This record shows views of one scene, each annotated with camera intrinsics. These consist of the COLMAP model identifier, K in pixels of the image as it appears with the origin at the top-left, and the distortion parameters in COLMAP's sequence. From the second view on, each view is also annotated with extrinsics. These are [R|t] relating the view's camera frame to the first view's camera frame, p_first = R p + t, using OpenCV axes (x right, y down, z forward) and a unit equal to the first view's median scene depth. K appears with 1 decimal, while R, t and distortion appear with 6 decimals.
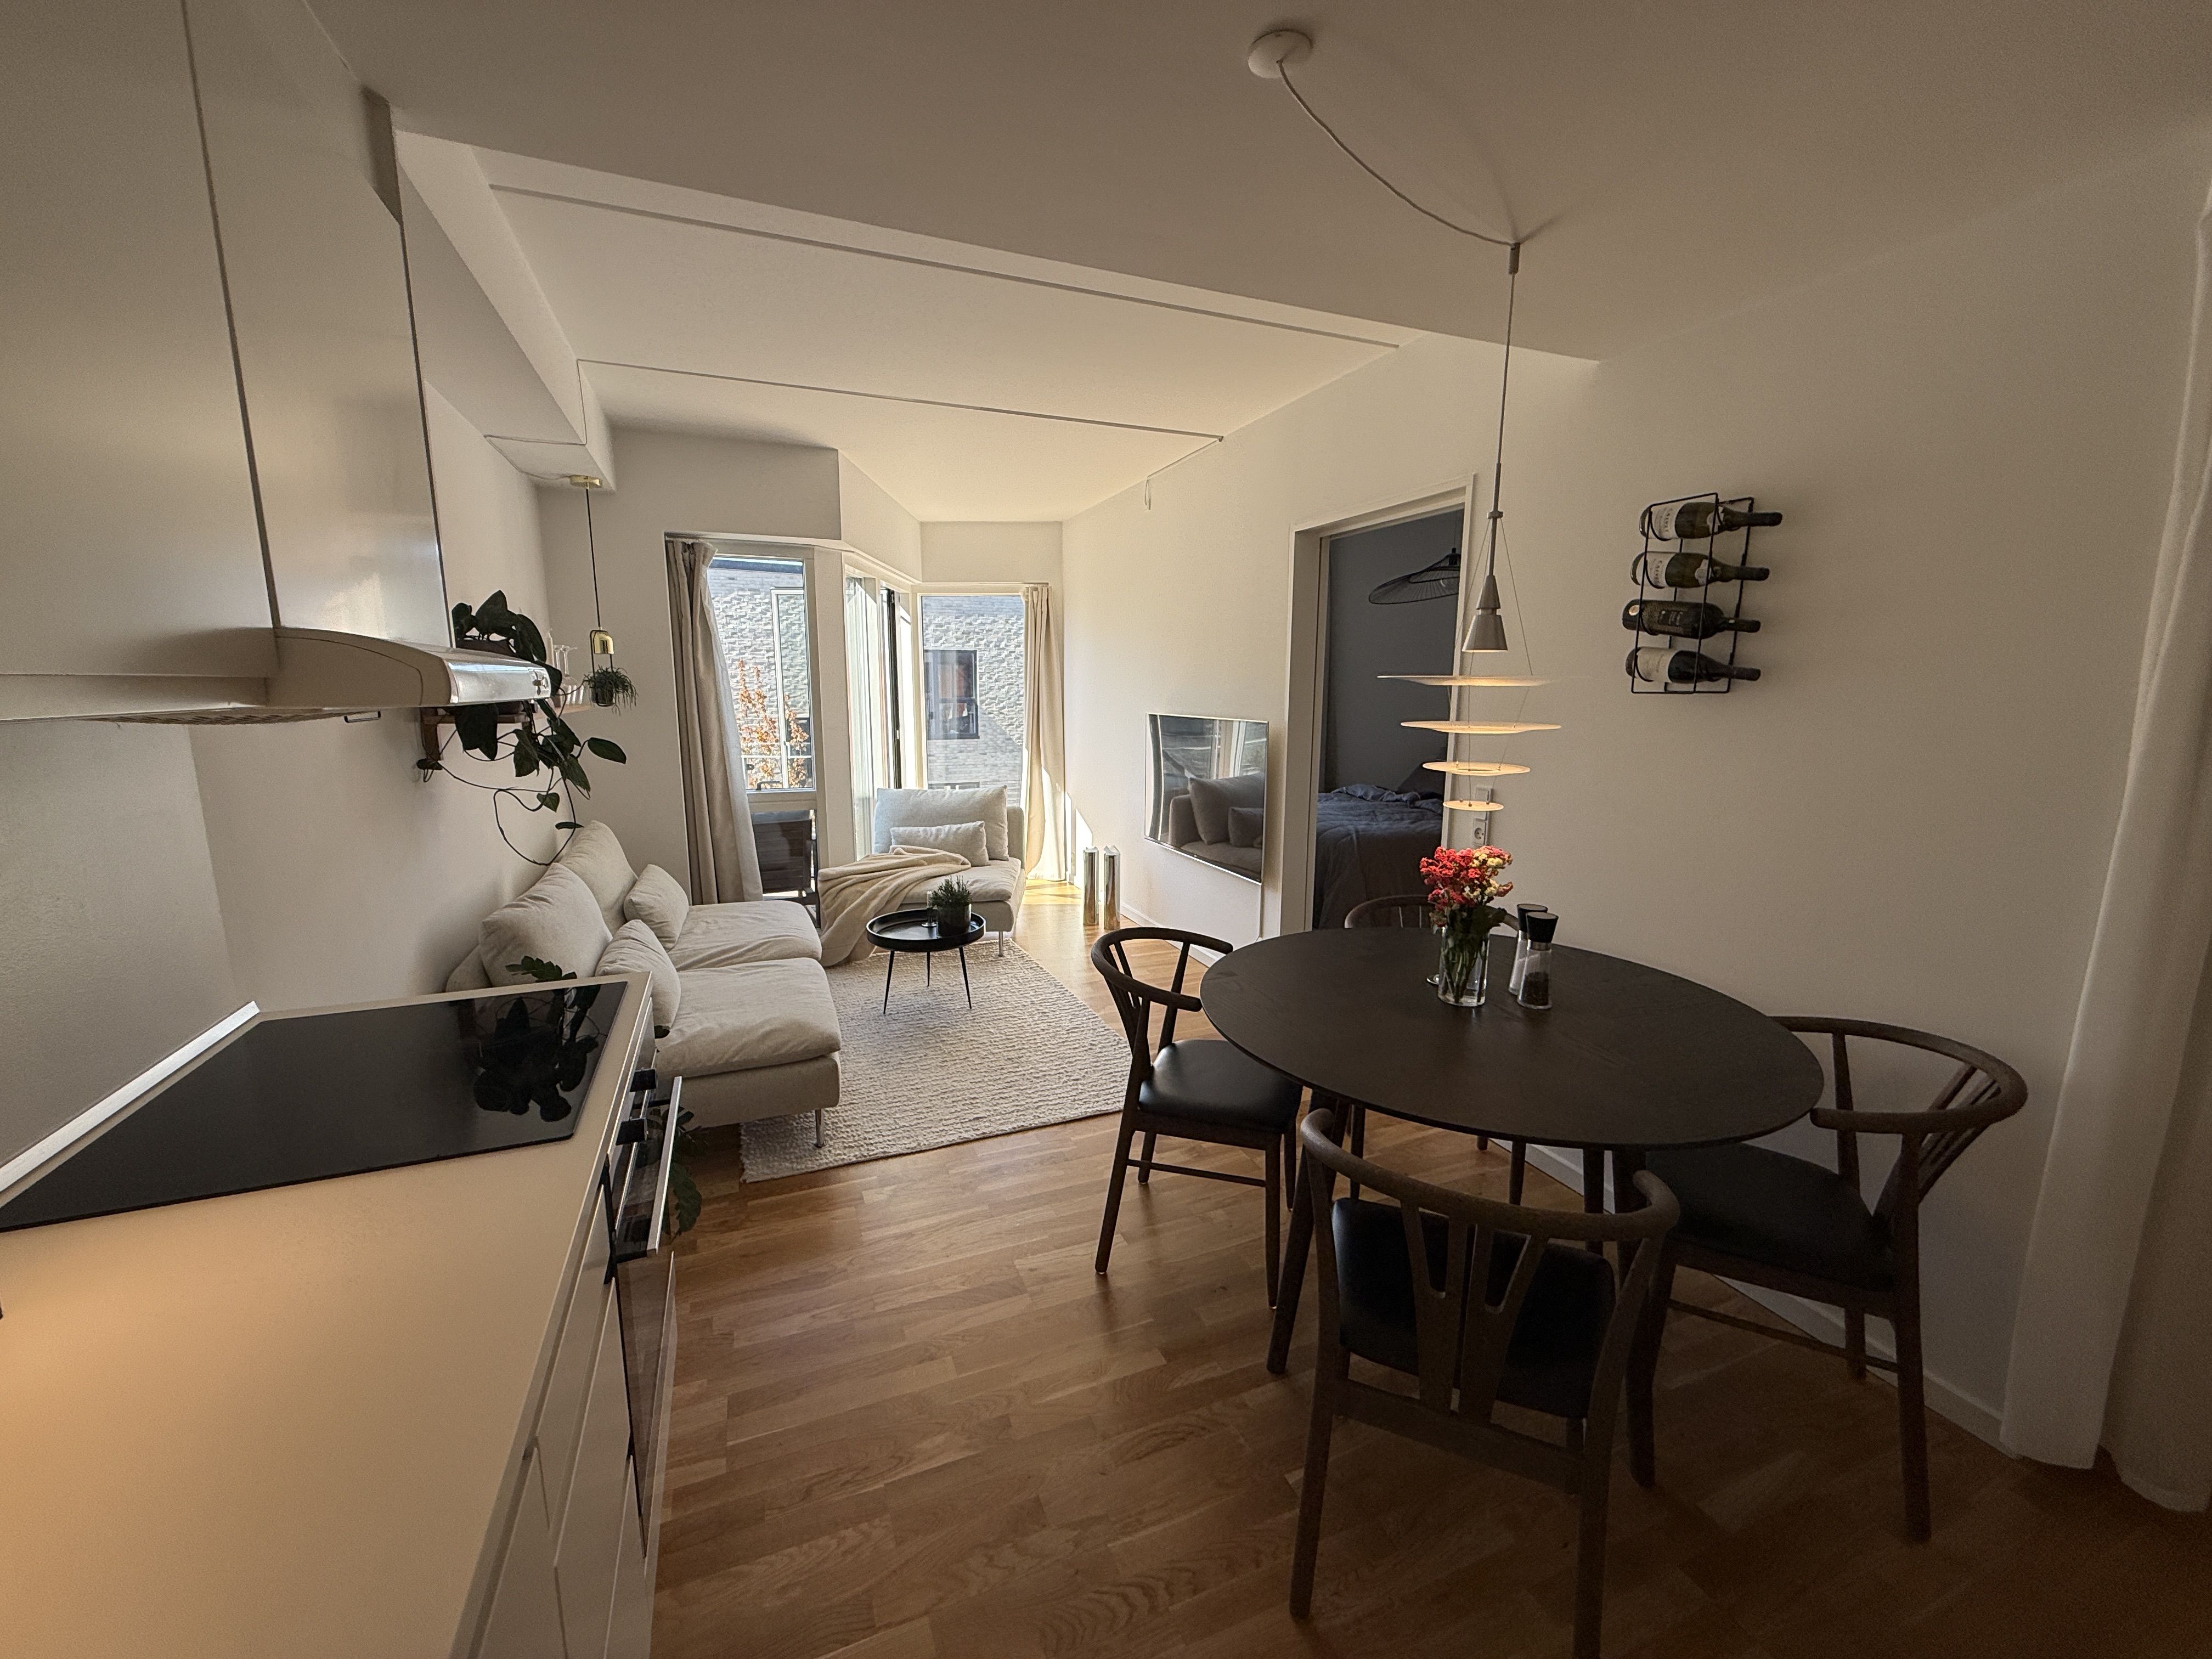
lens RADIAL K [[873.9, 0, 1105.1], [0, 873.9, 828.5], [0, 0, 1]] dist [0.001998, 0.000199]
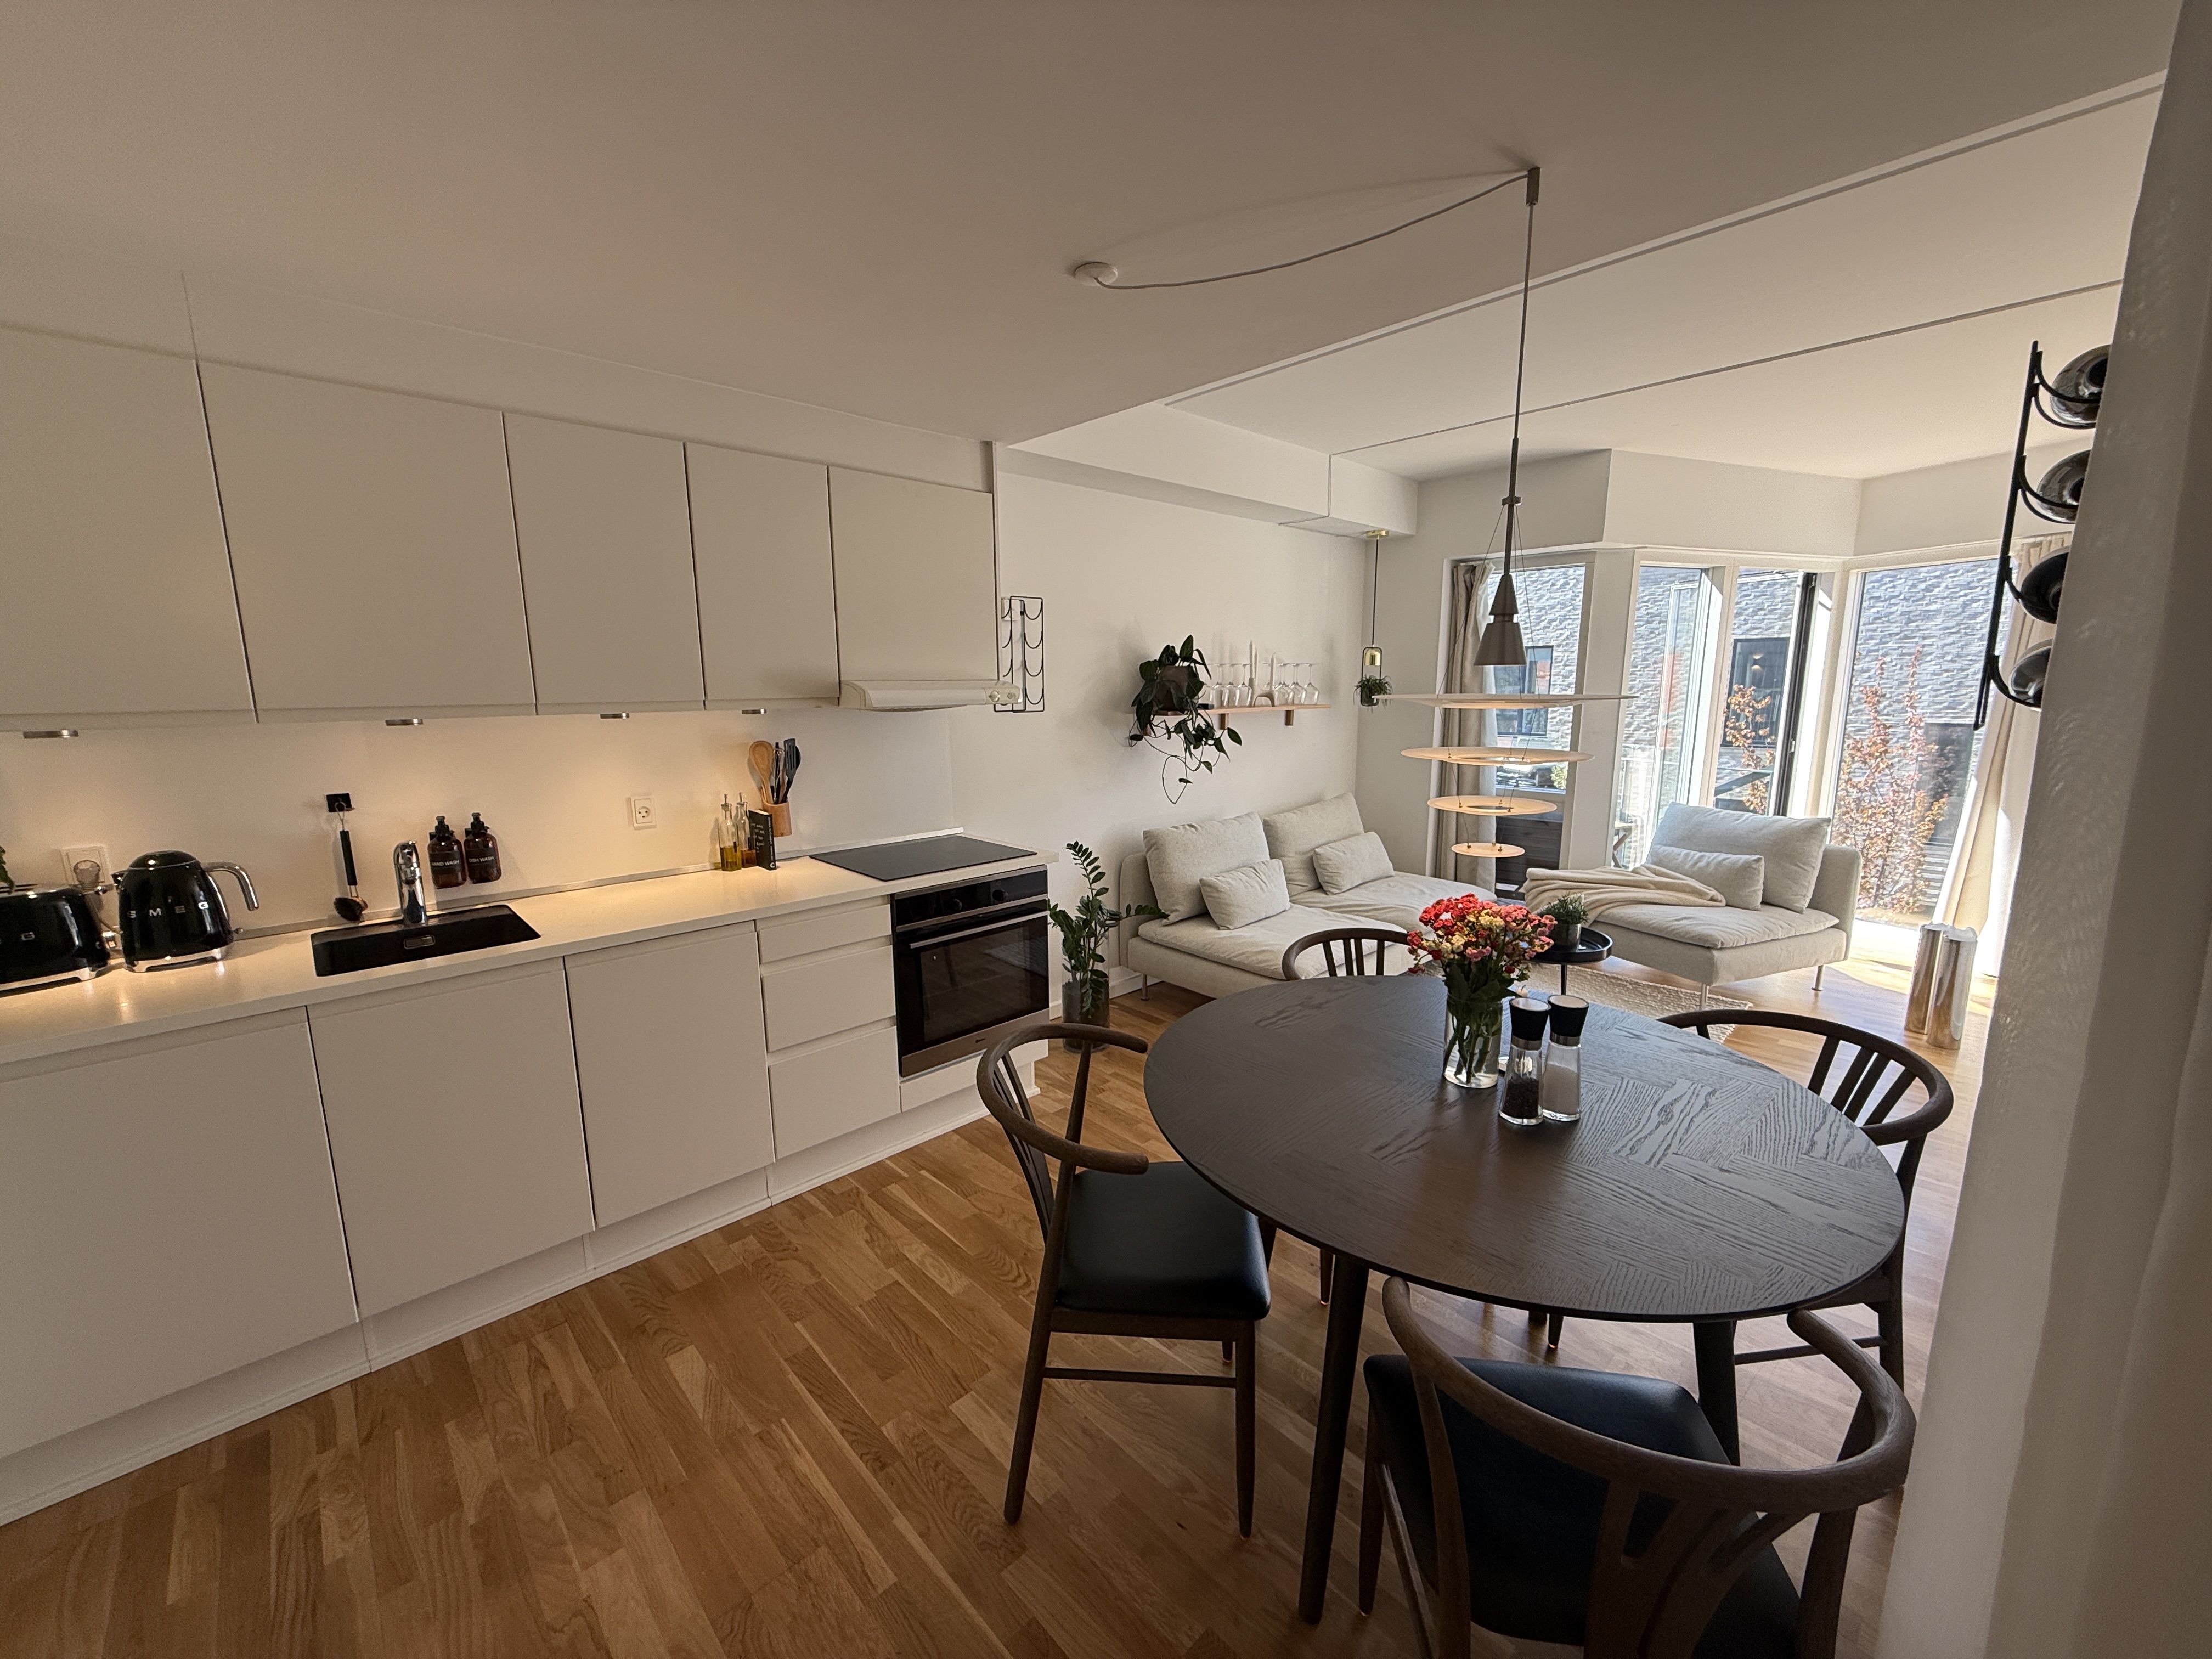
lens RADIAL K [[873.9, 0, 1112.1], [0, 873.9, 833.4], [0, 0, 1]] dist [0.001998, 0.000199]
pose [[0.371696, 0.156117, -0.915134, 0.502565], [-0.145779, 0.983345, 0.108543, -0.039095], [0.916837, 0.093063, 0.388263, 0.164694]]
